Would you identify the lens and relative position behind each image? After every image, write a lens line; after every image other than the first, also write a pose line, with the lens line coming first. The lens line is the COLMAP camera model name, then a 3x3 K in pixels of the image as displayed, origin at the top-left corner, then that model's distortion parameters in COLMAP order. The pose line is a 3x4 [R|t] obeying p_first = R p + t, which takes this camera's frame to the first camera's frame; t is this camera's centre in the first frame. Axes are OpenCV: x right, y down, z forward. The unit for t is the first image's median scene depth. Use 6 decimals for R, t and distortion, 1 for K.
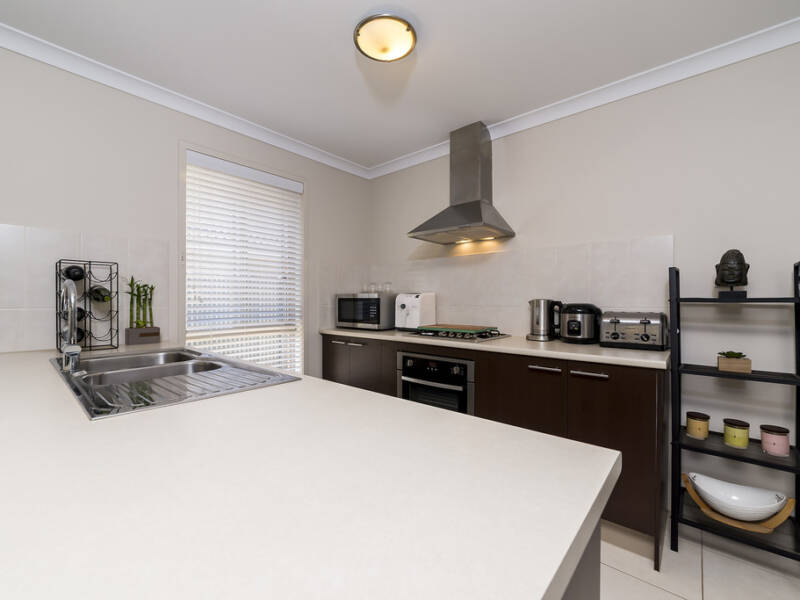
lens RADIAL K [[354.4, 0, 410.2], [0, 354.4, 306.2], [0, 0, 1]] dist [0.011983, -0.000036]
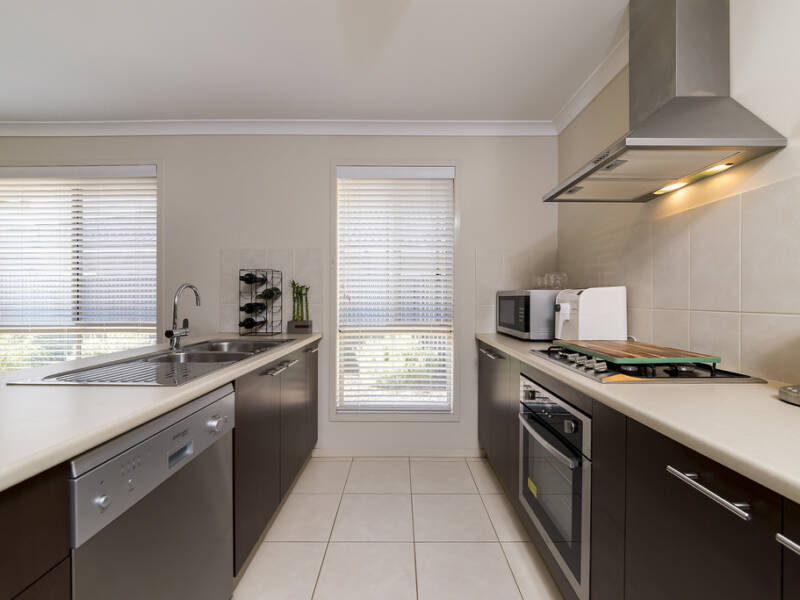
lens RADIAL K [[354.4, 0, 398.8], [0, 354.4, 298.7], [0, 0, 1]] dist [0.011983, -0.000036]
pose [[0.638730, 0.000979, -0.769431, 0.373379], [-0.014331, 0.999841, -0.010624, -0.006921], [0.769298, 0.017813, 0.638642, 0.428854]]
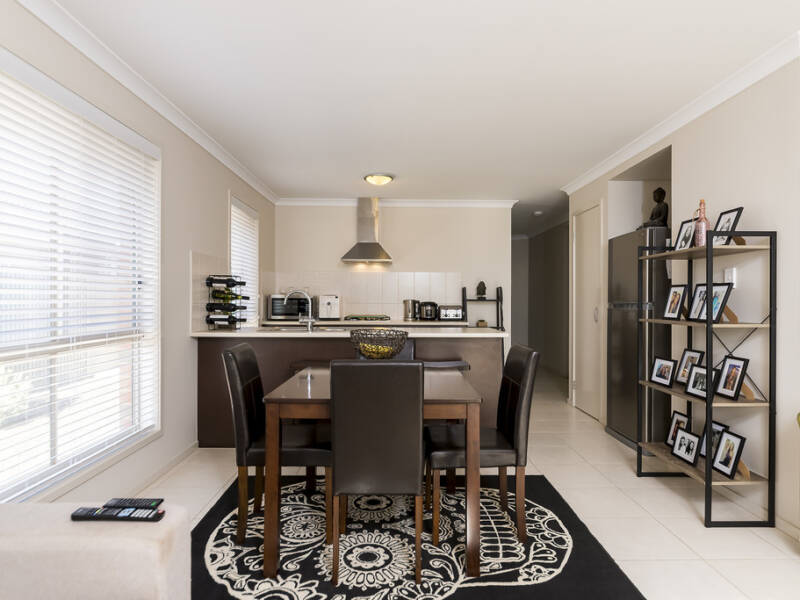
lens RADIAL K [[459.3, 0, 395.7], [0, 459.3, 298.5], [0, 0, 1]] dist [0.000234, -0.002172]
pose [[0.755447, 0.006278, 0.655180, -1.287443], [0.003393, 0.999903, -0.013495, 0.009050], [-0.655201, 0.012418, 0.755353, -0.817188]]
